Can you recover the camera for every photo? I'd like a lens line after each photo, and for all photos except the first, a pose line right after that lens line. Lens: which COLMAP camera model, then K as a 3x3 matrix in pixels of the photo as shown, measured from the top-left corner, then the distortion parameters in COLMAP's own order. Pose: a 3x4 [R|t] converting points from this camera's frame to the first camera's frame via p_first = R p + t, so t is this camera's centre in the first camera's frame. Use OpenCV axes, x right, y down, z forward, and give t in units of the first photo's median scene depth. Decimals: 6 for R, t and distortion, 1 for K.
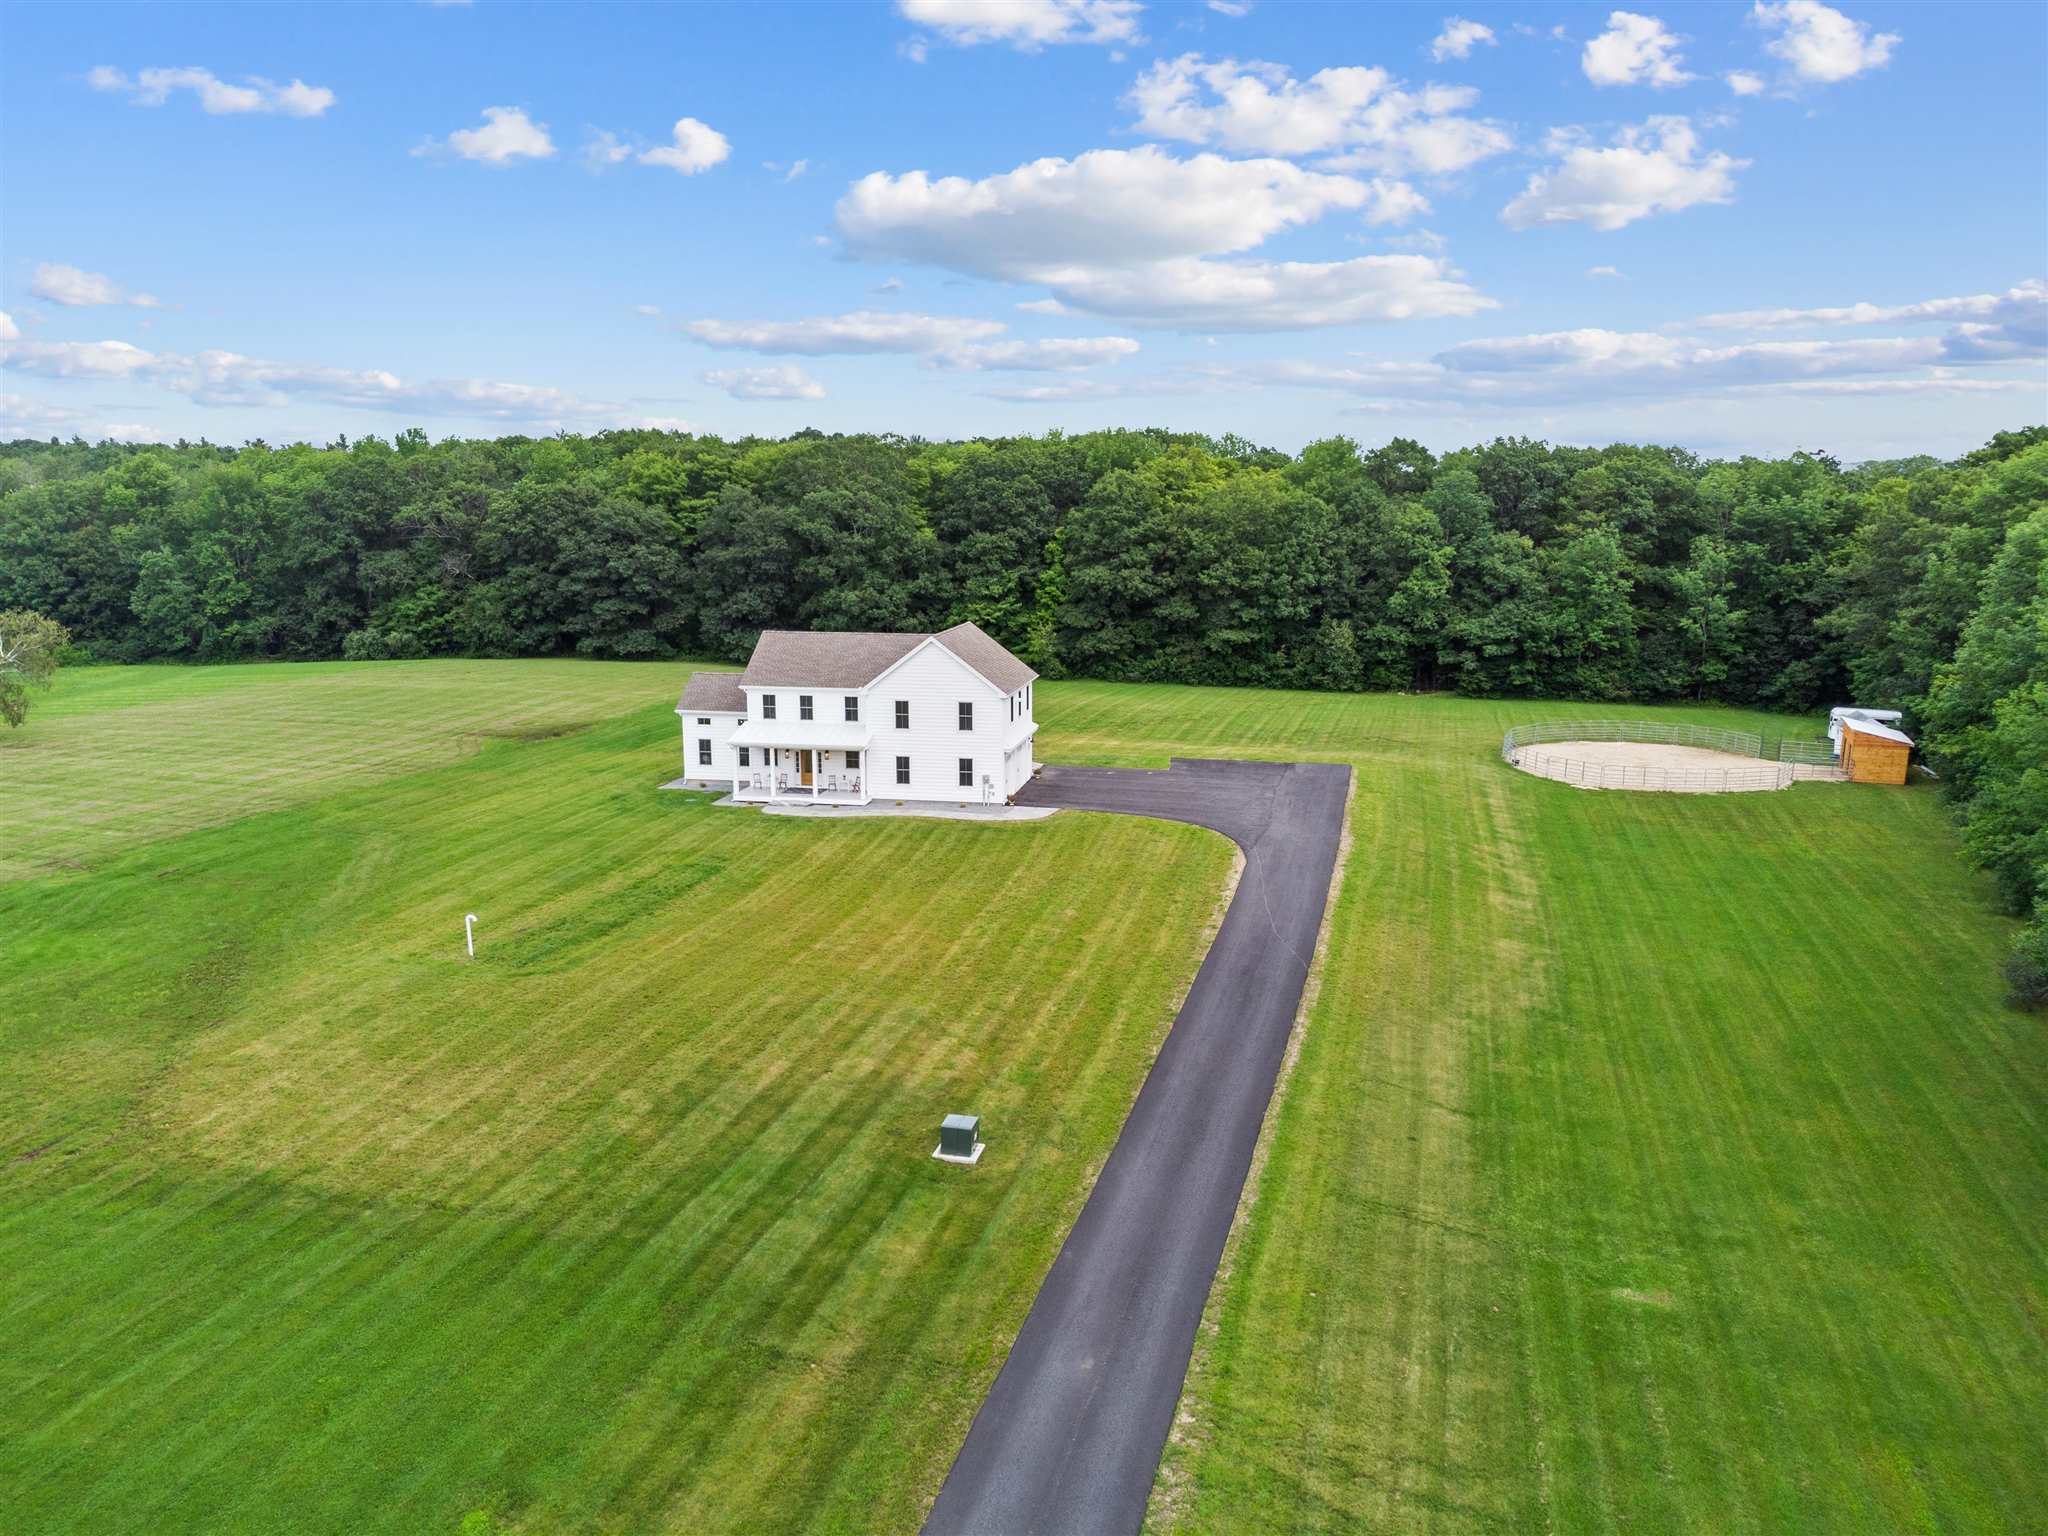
lens RADIAL K [[1534.0, 0, 1024.0], [0, 1534.0, 768.0], [0, 0, 1]] dist [-0.040885, 0.069391]
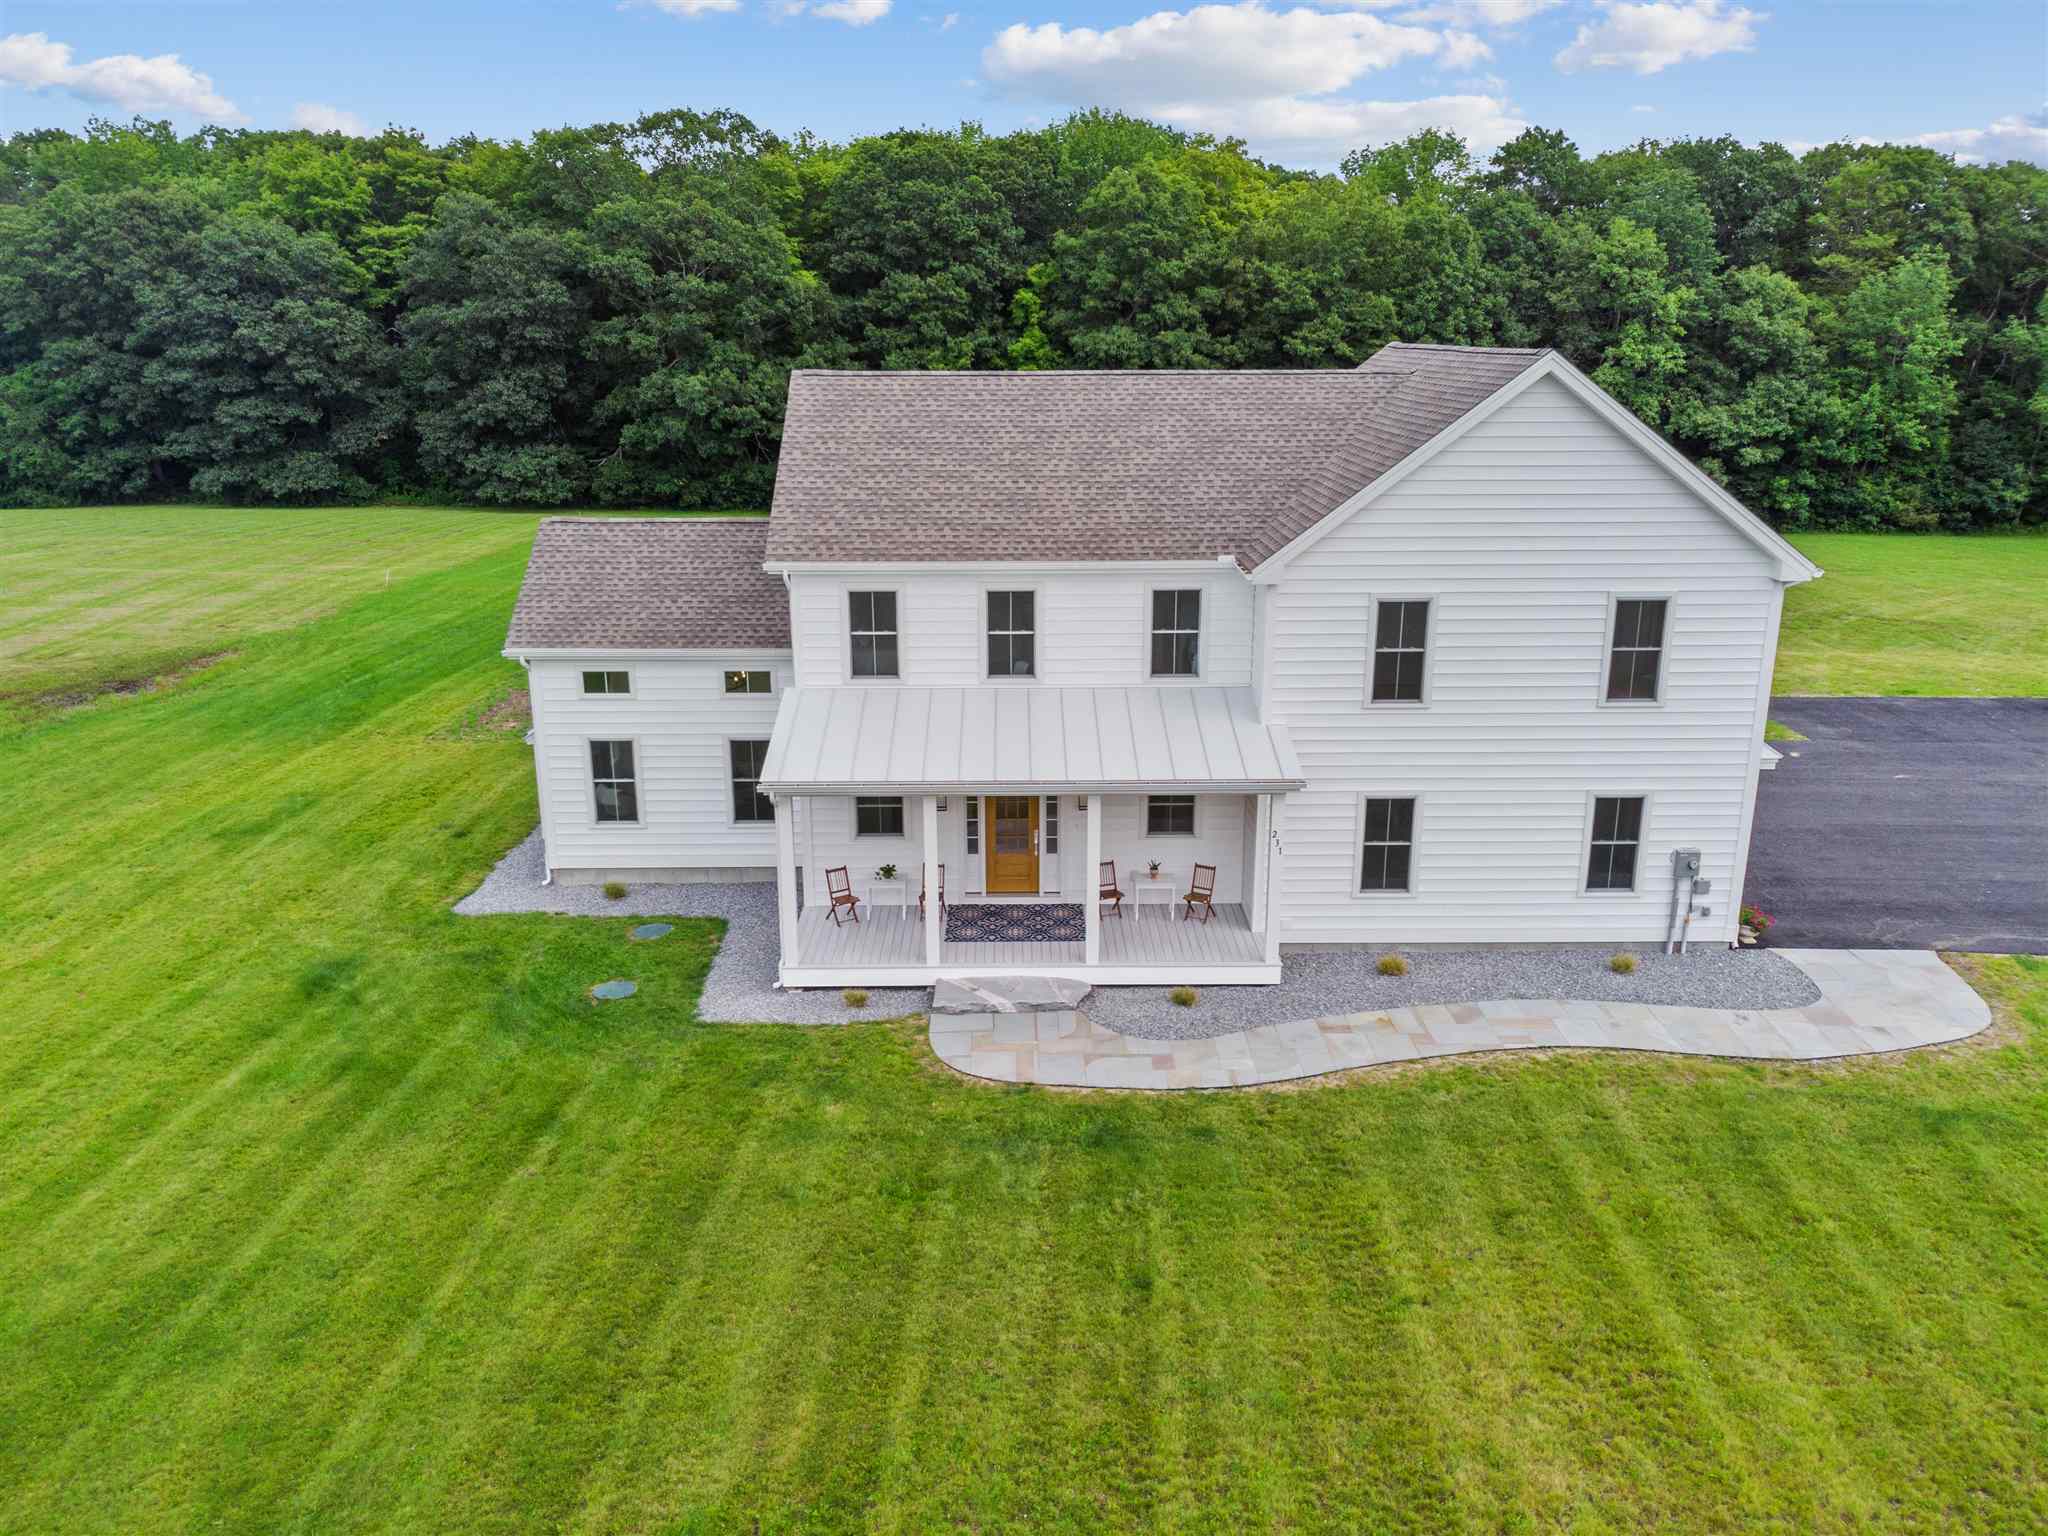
lens RADIAL K [[1534.0, 0, 1024.0], [0, 1534.0, 768.0], [0, 0, 1]] dist [-0.040885, 0.069391]
pose [[0.980422, -0.056333, 0.188678, -0.105769], [0.036556, 0.993618, 0.106705, -0.024340], [-0.193485, -0.097719, 0.976225, 0.391741]]
